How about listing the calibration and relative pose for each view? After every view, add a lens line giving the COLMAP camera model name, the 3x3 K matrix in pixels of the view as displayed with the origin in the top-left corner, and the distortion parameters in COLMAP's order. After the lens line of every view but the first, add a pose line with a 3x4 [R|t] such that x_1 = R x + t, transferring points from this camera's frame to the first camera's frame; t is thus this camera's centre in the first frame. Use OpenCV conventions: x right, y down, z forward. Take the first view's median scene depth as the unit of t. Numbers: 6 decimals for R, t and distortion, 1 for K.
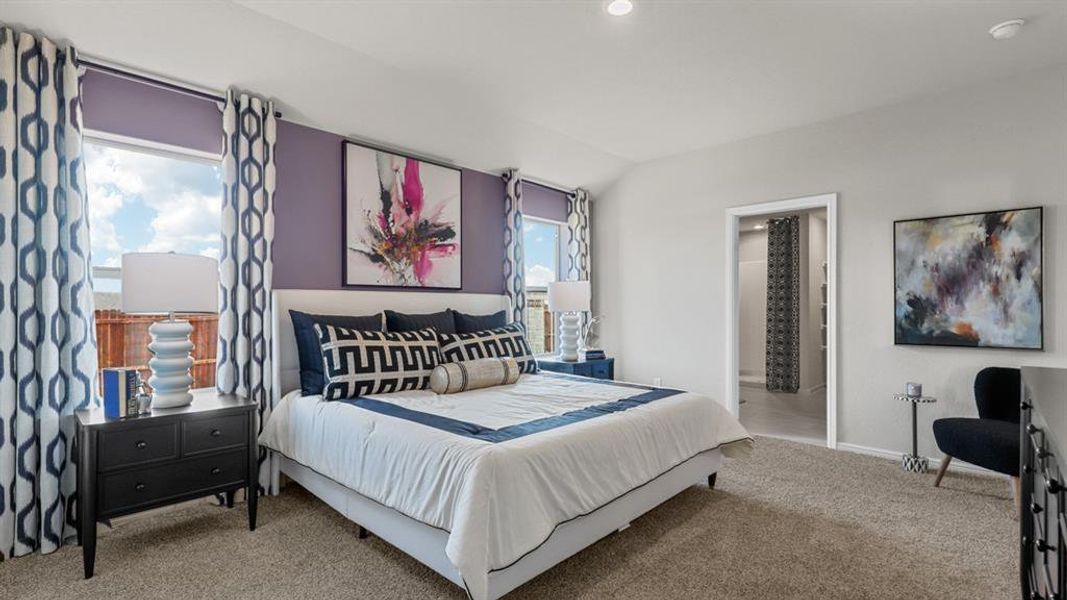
lens RADIAL K [[485.4, 0, 541.9], [0, 485.4, 299.1], [0, 0, 1]] dist [-0.001375, 0.000018]
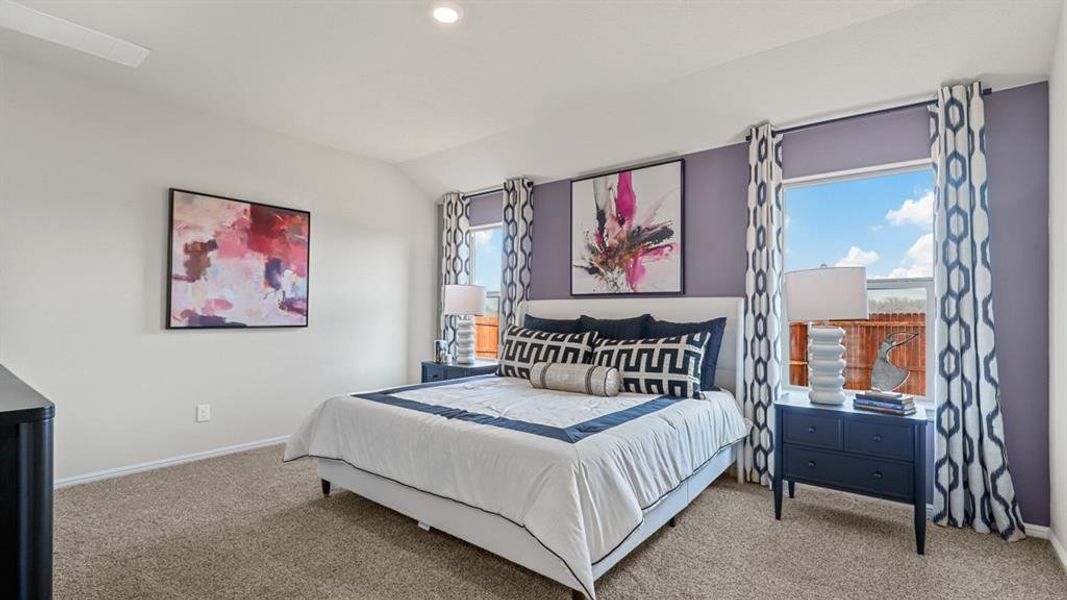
lens RADIAL K [[485.4, 0, 541.1], [0, 485.4, 307.8], [0, 0, 1]] dist [-0.001375, 0.000018]
pose [[0.094075, -0.003686, -0.995558, 0.803362], [0.017235, 0.999849, -0.002073, 0.005749], [0.995416, -0.016963, 0.094124, 0.753733]]
